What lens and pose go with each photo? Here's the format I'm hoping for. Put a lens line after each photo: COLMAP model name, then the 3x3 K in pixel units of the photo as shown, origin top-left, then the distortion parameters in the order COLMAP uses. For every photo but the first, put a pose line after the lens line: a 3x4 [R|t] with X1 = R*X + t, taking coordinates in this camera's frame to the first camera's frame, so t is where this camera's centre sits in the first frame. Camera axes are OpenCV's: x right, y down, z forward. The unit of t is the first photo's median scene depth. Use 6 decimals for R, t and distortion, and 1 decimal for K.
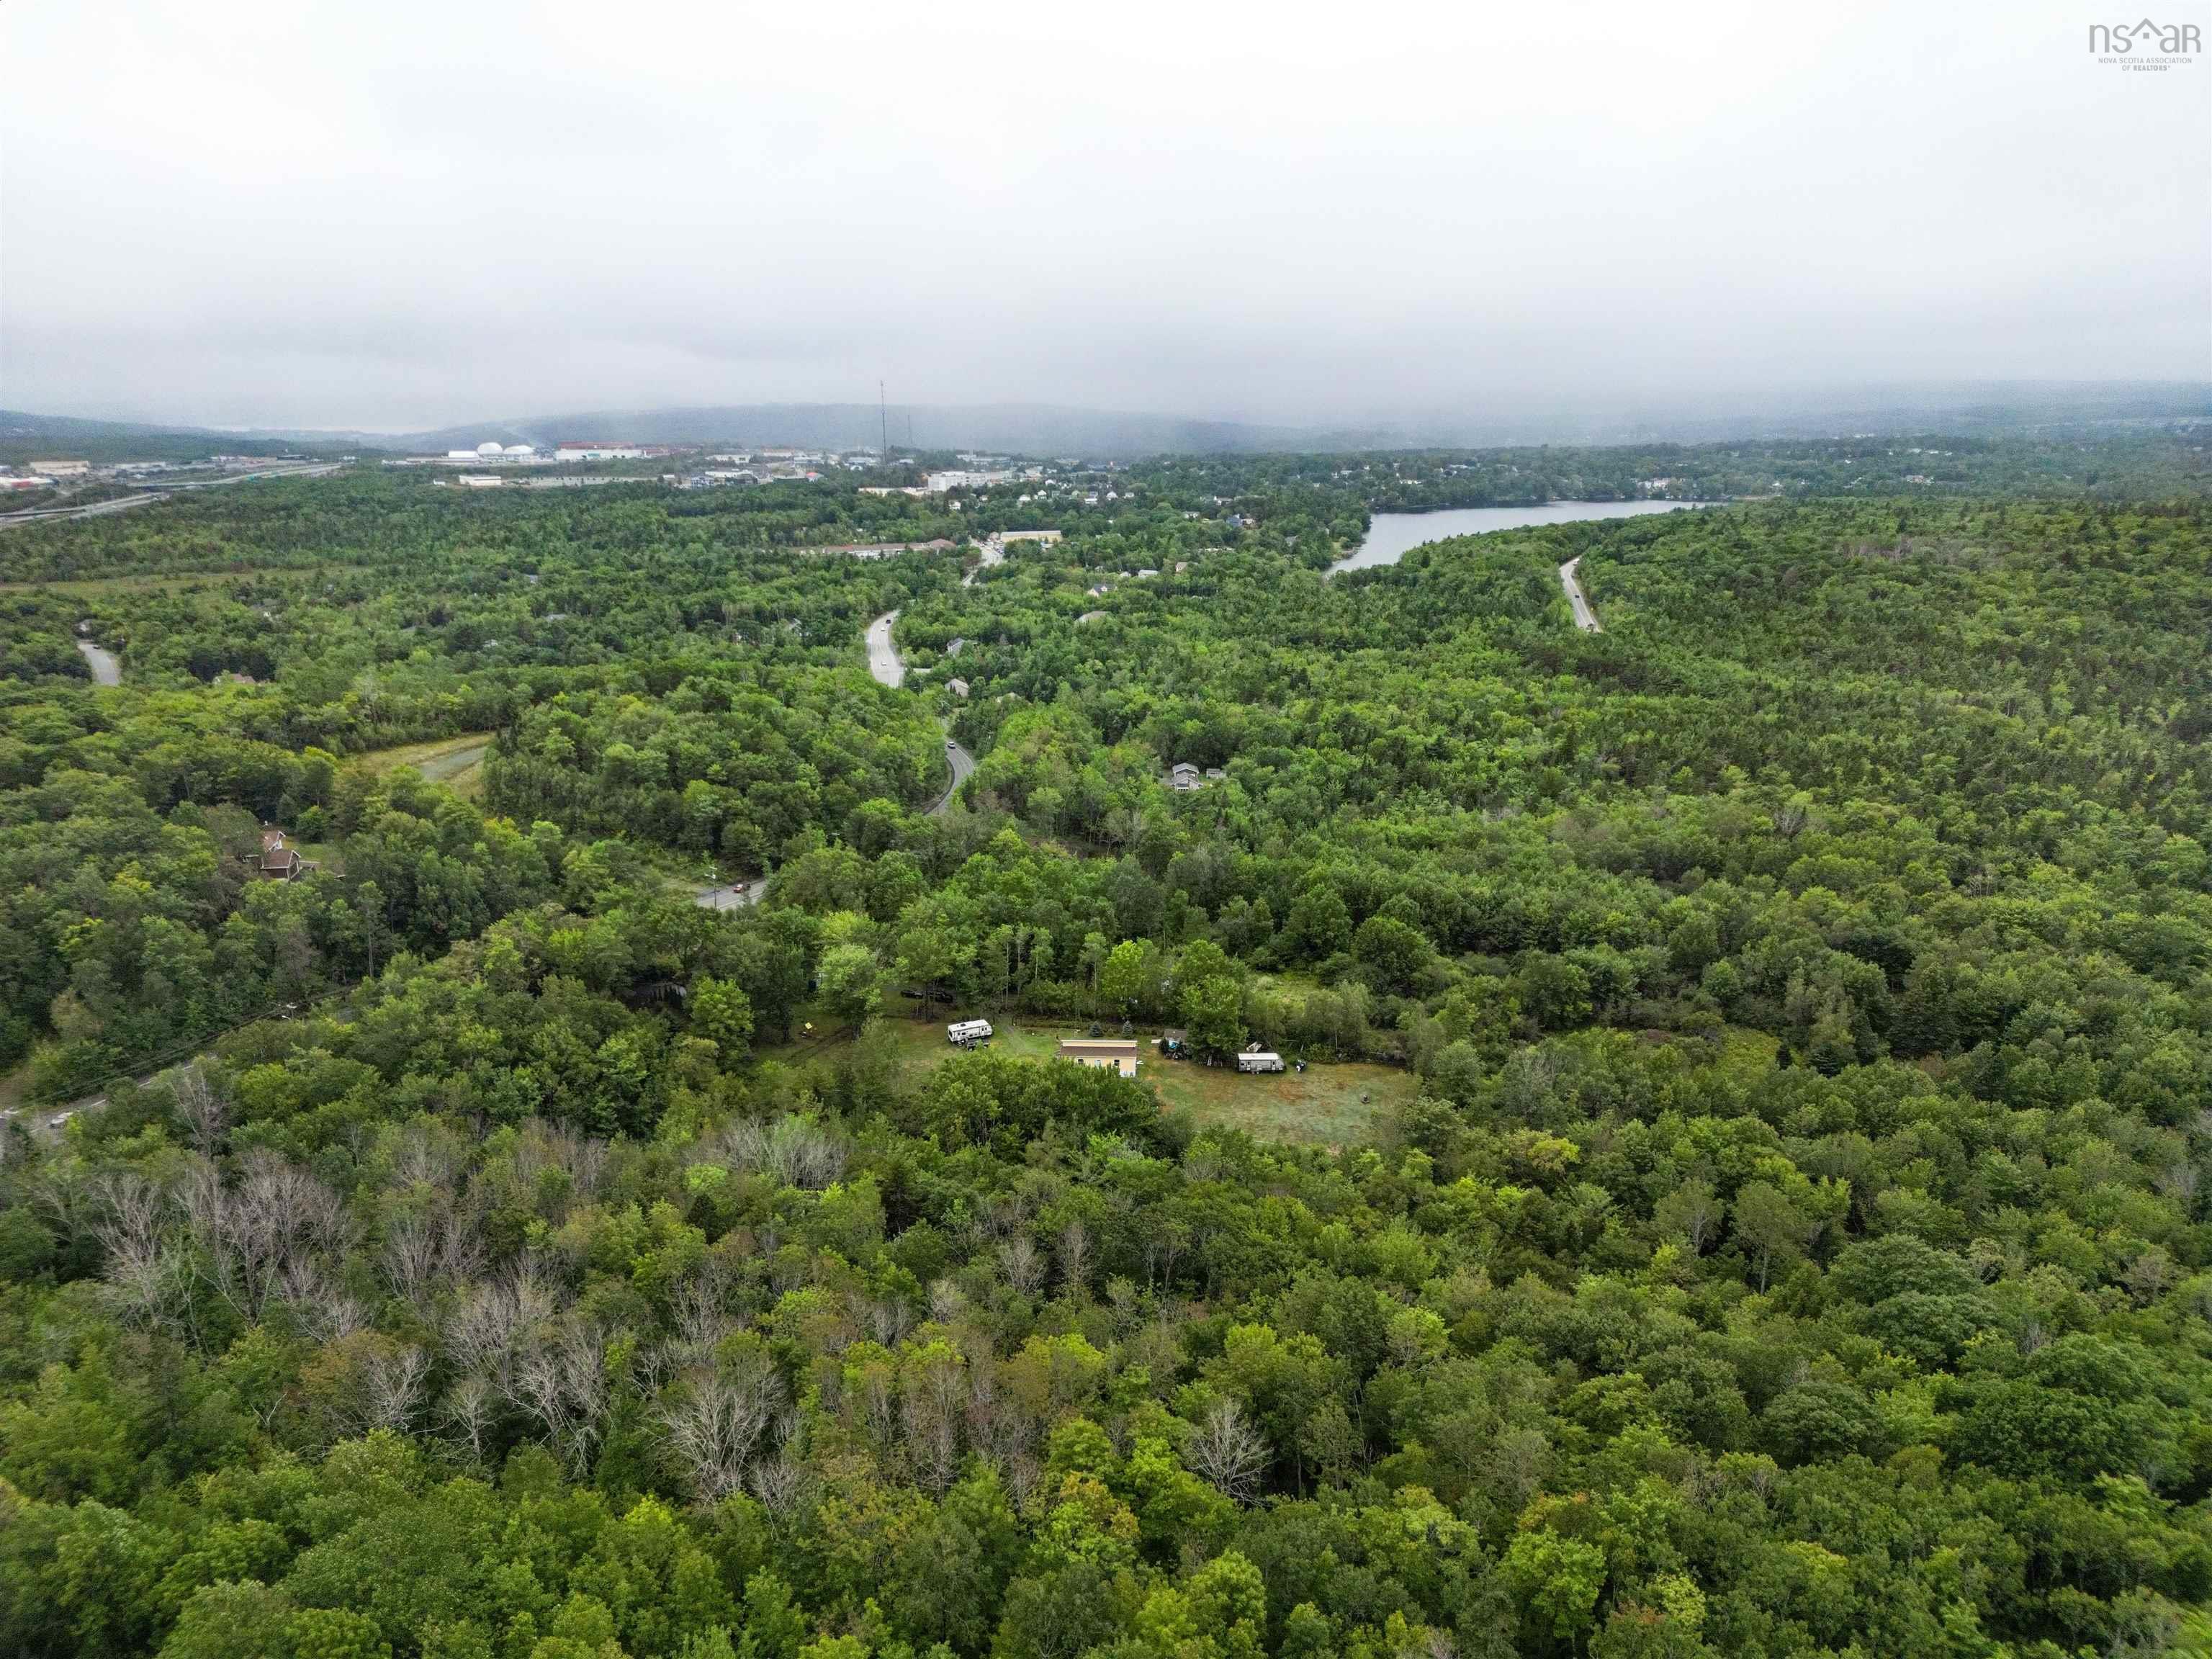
lens RADIAL K [[1529.6, 0, 1106.0], [0, 1529.6, 829.5], [0, 0, 1]] dist [0.067567, -0.088512]
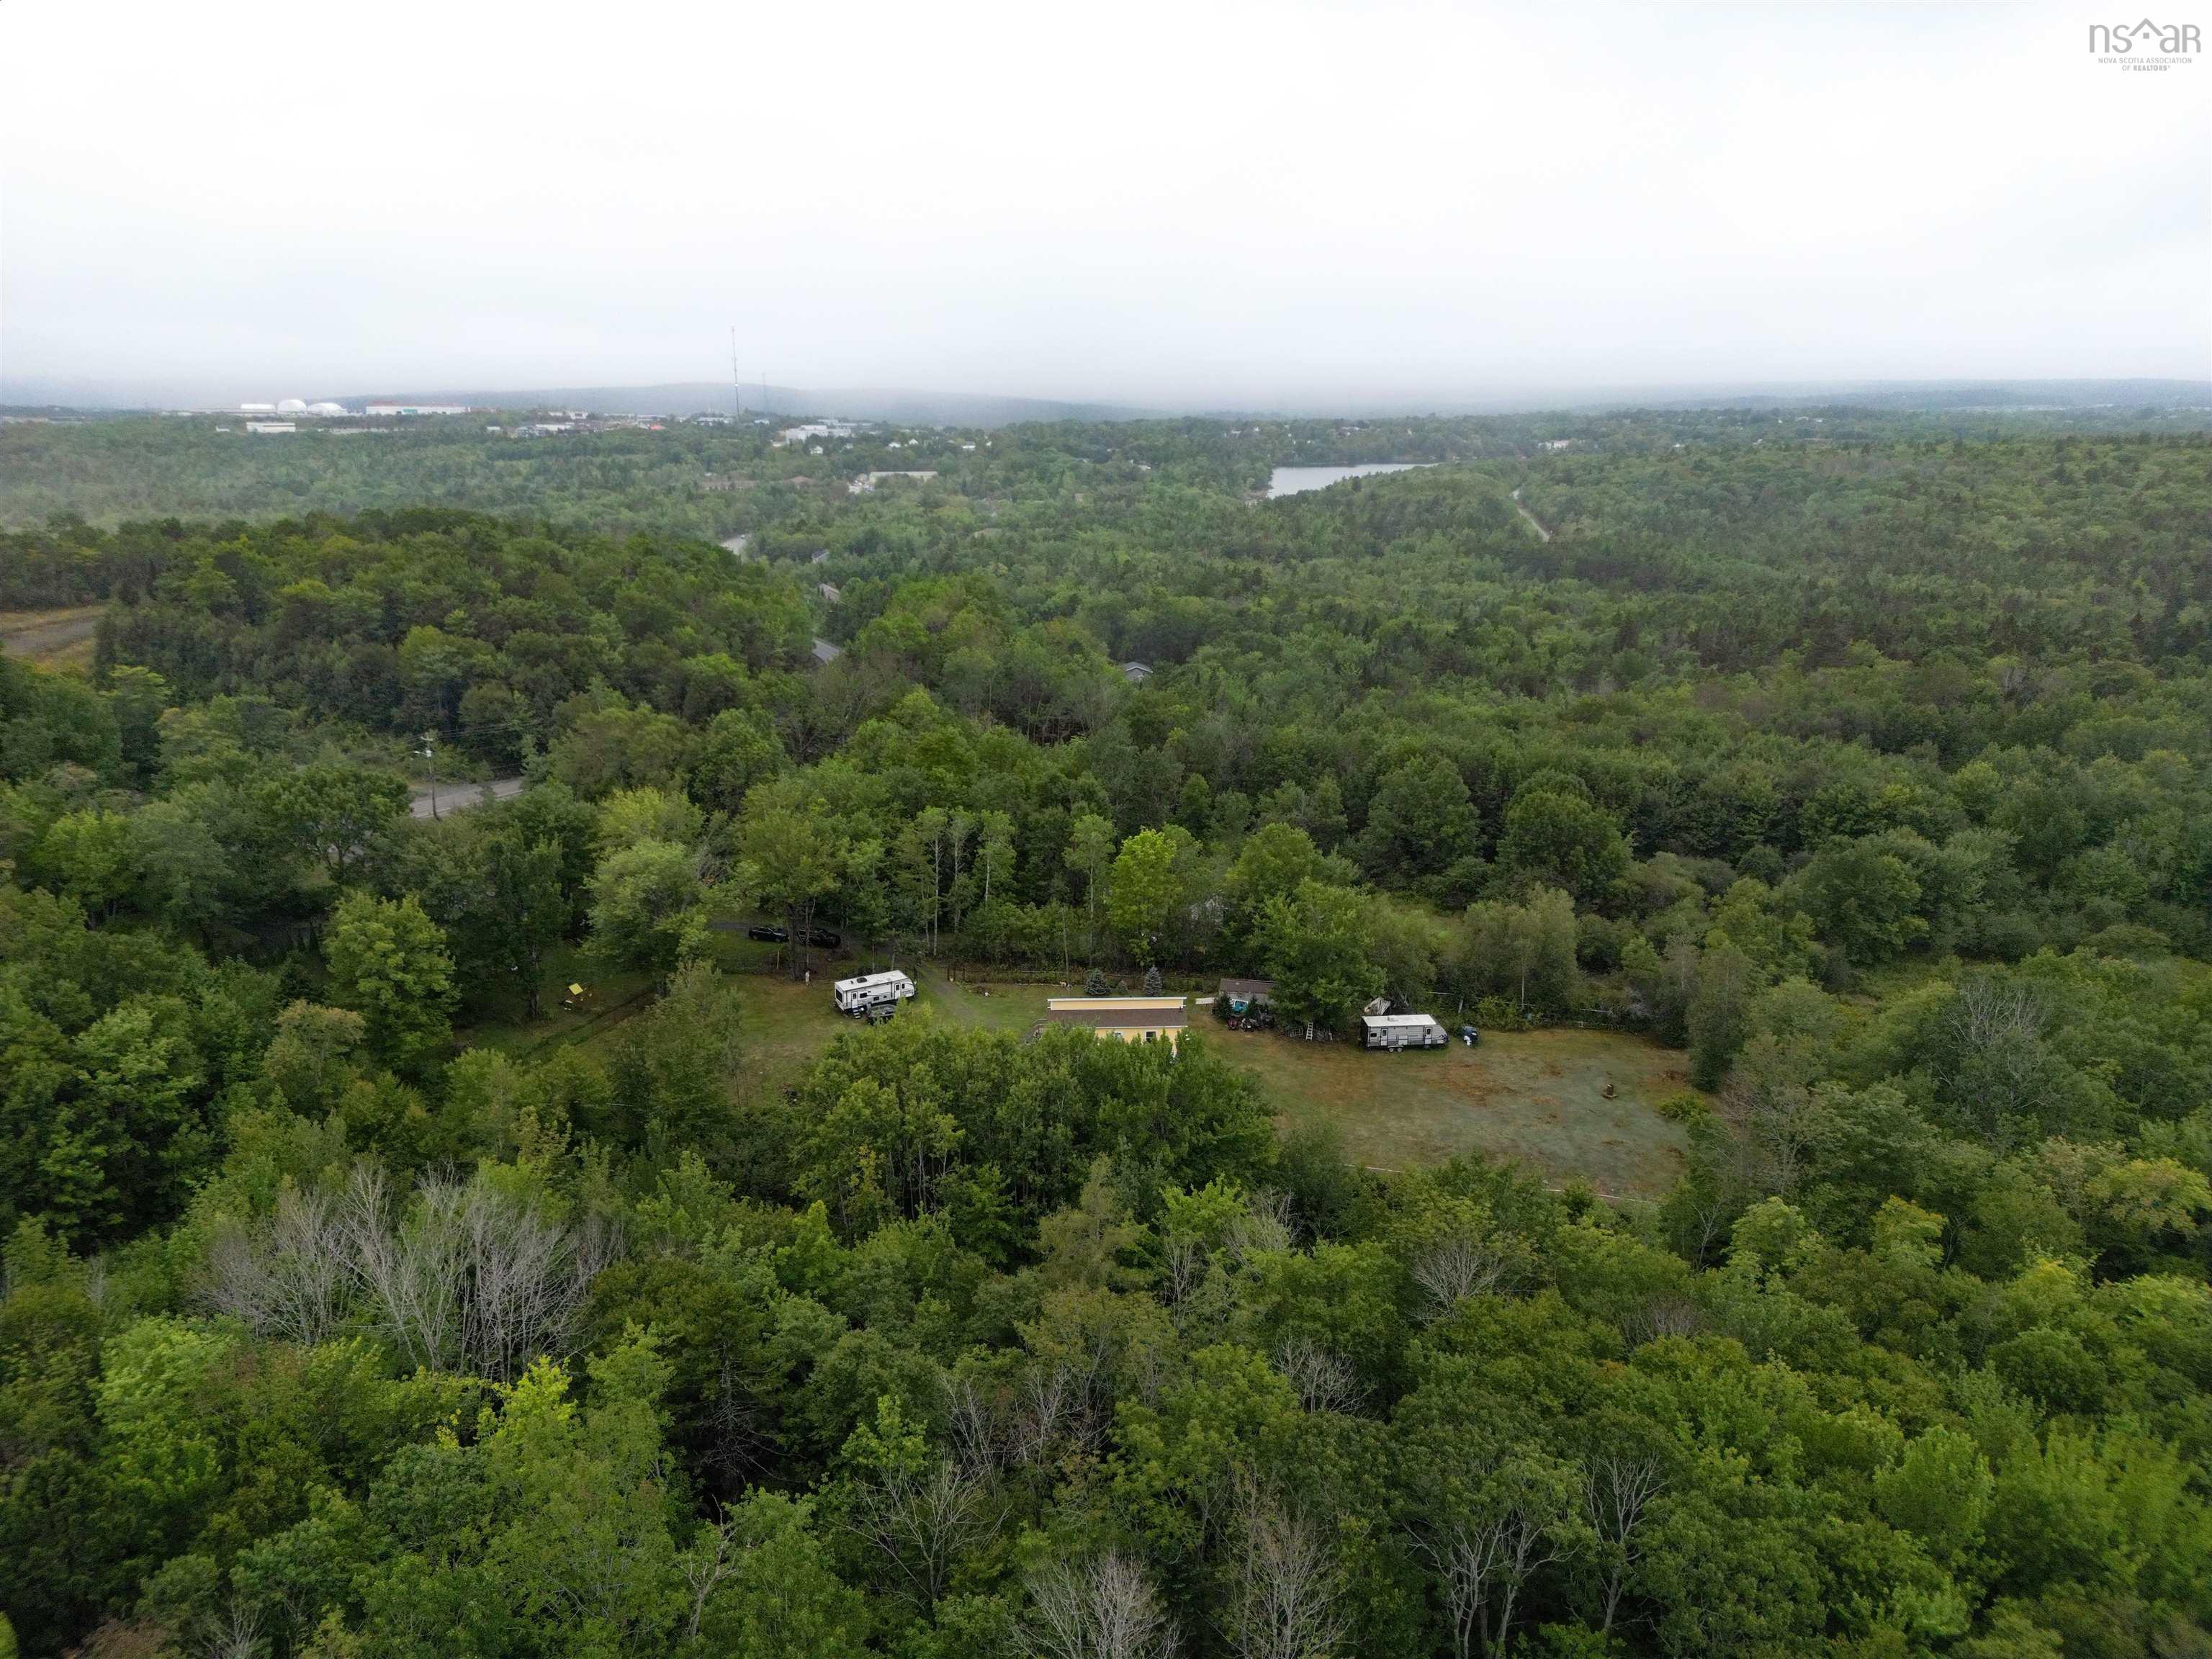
lens RADIAL K [[1529.6, 0, 1106.0], [0, 1529.6, 829.5], [0, 0, 1]] dist [0.067567, -0.088512]
pose [[0.996193, -0.015823, 0.085732, -0.049173], [0.016001, 0.999871, -0.001393, 0.071192], [-0.085699, 0.002759, 0.996317, 0.415195]]
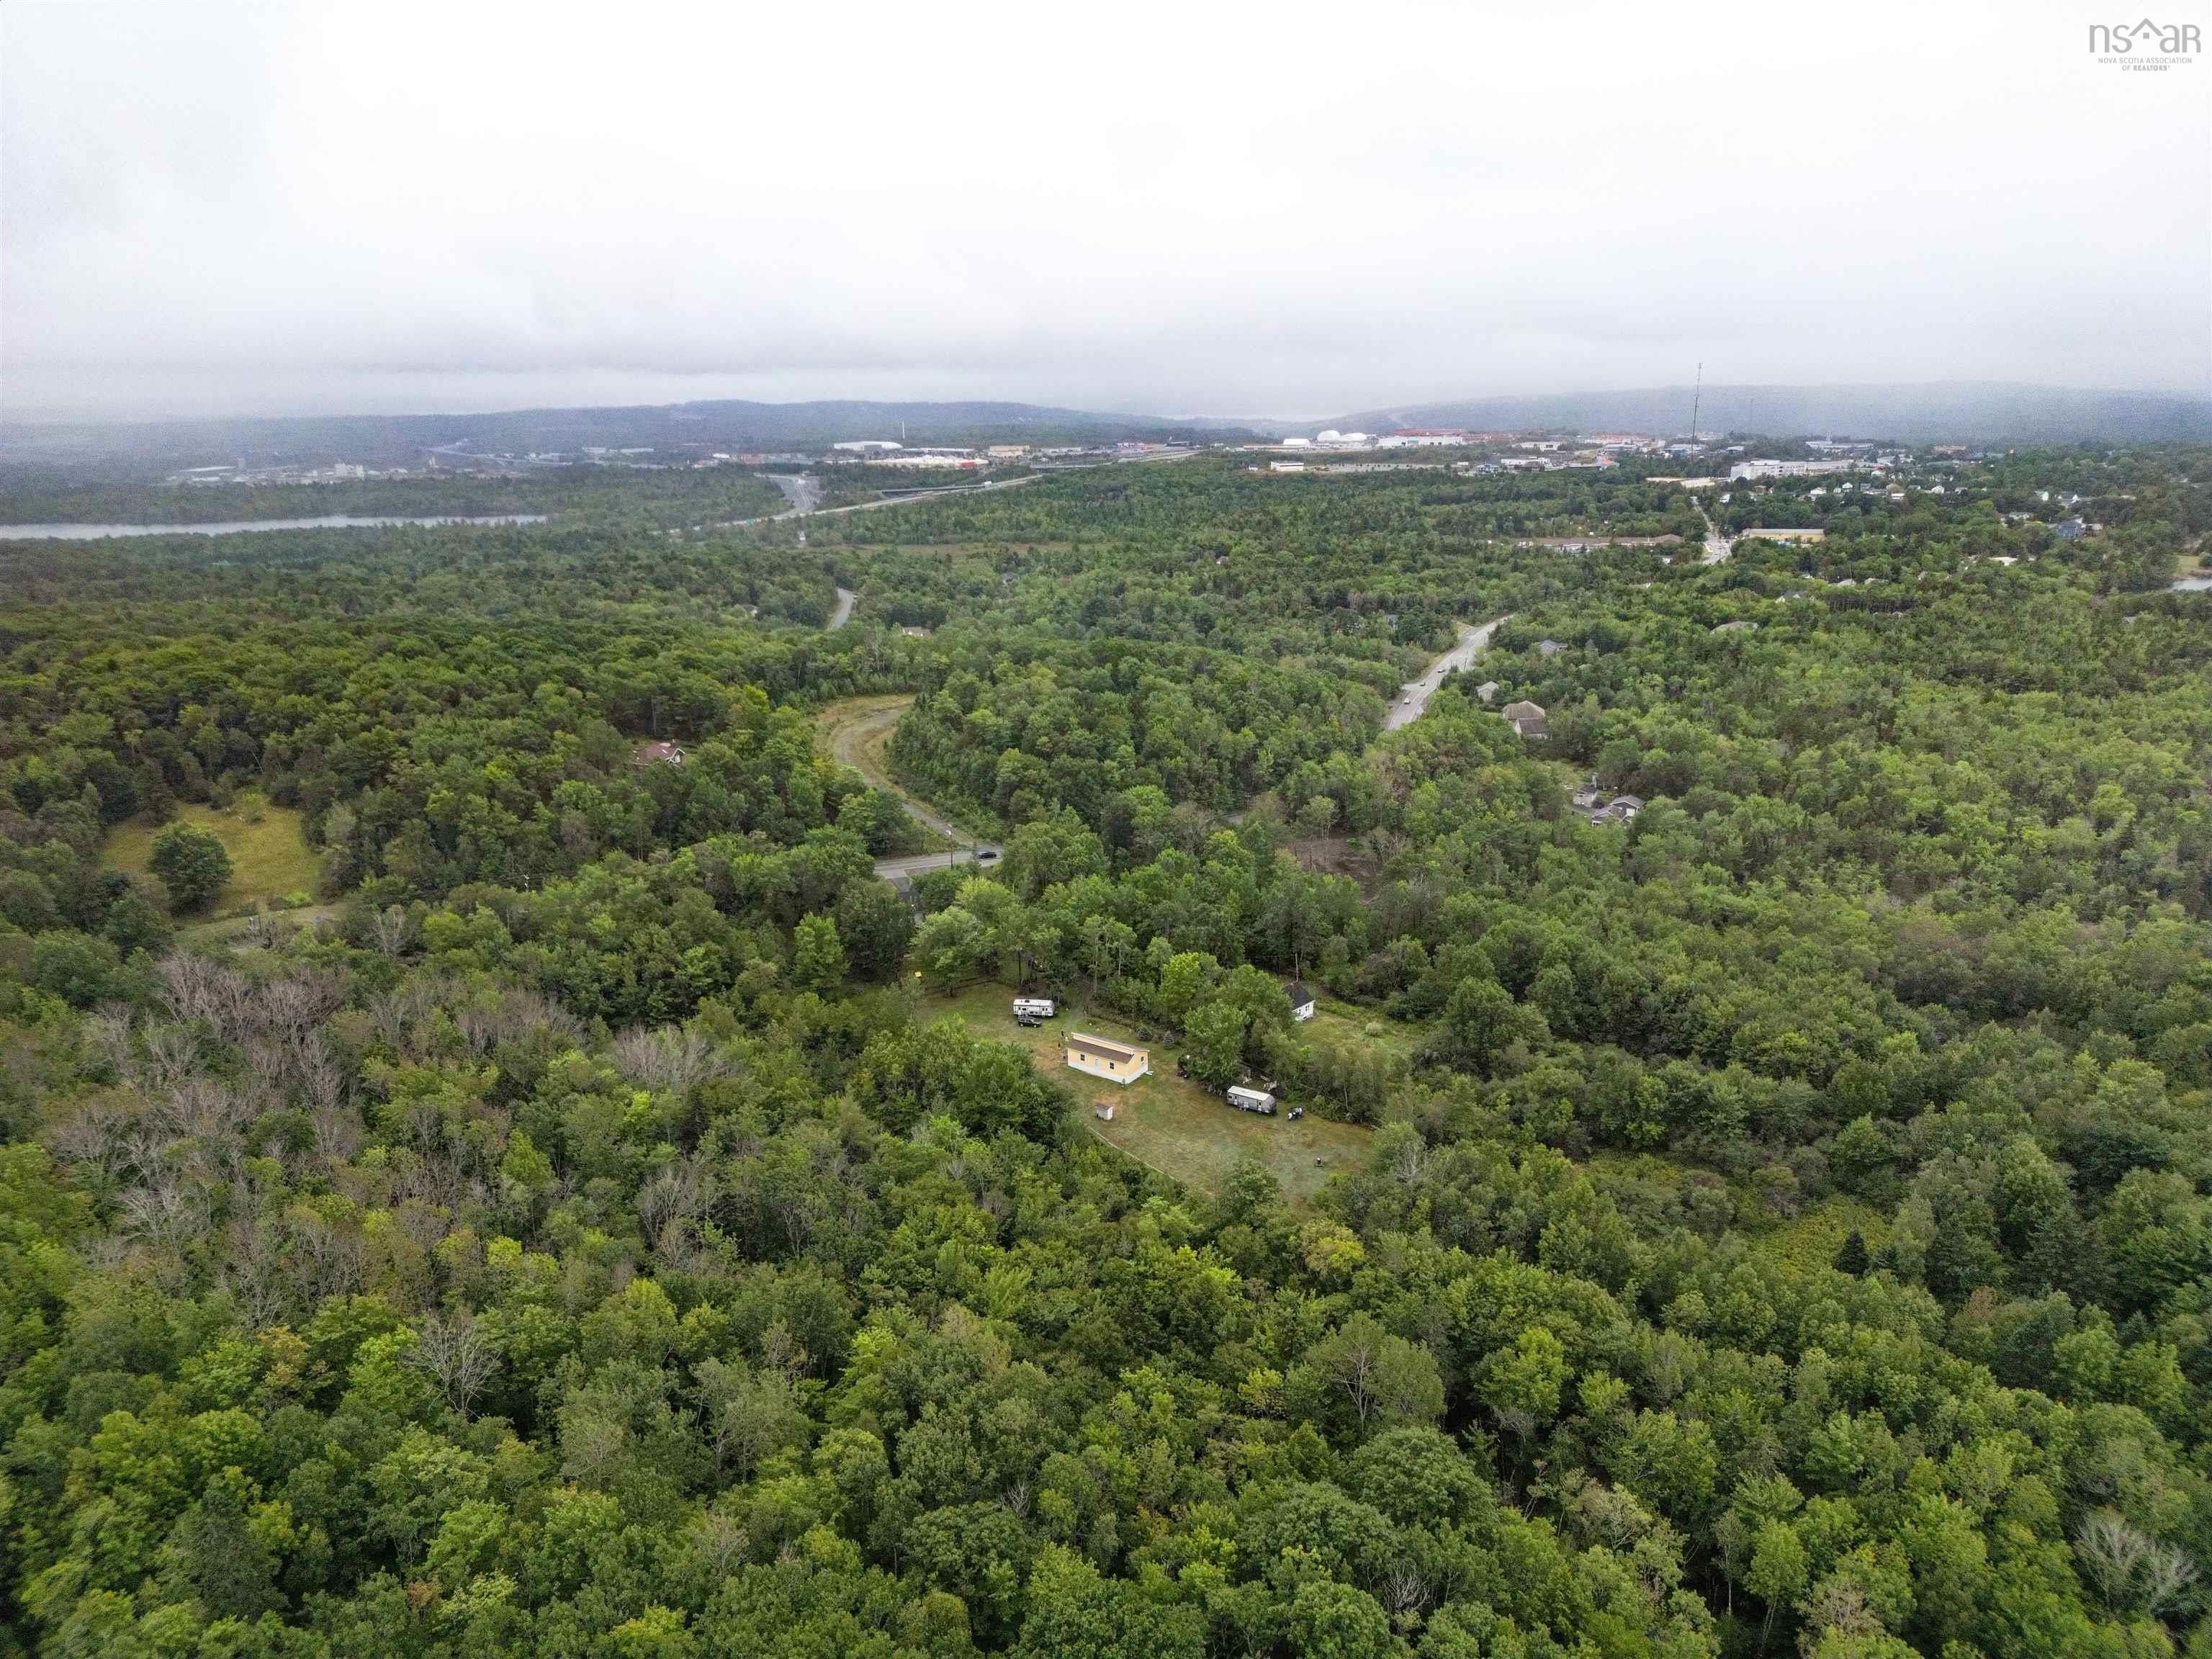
lens RADIAL K [[1529.6, 0, 1106.0], [0, 1529.6, 829.5], [0, 0, 1]] dist [0.067567, -0.088512]
pose [[0.843545, 0.139842, -0.518533, 0.454553], [-0.134943, 0.989719, 0.047391, -0.043455], [0.519829, 0.029996, 0.853743, 0.122716]]
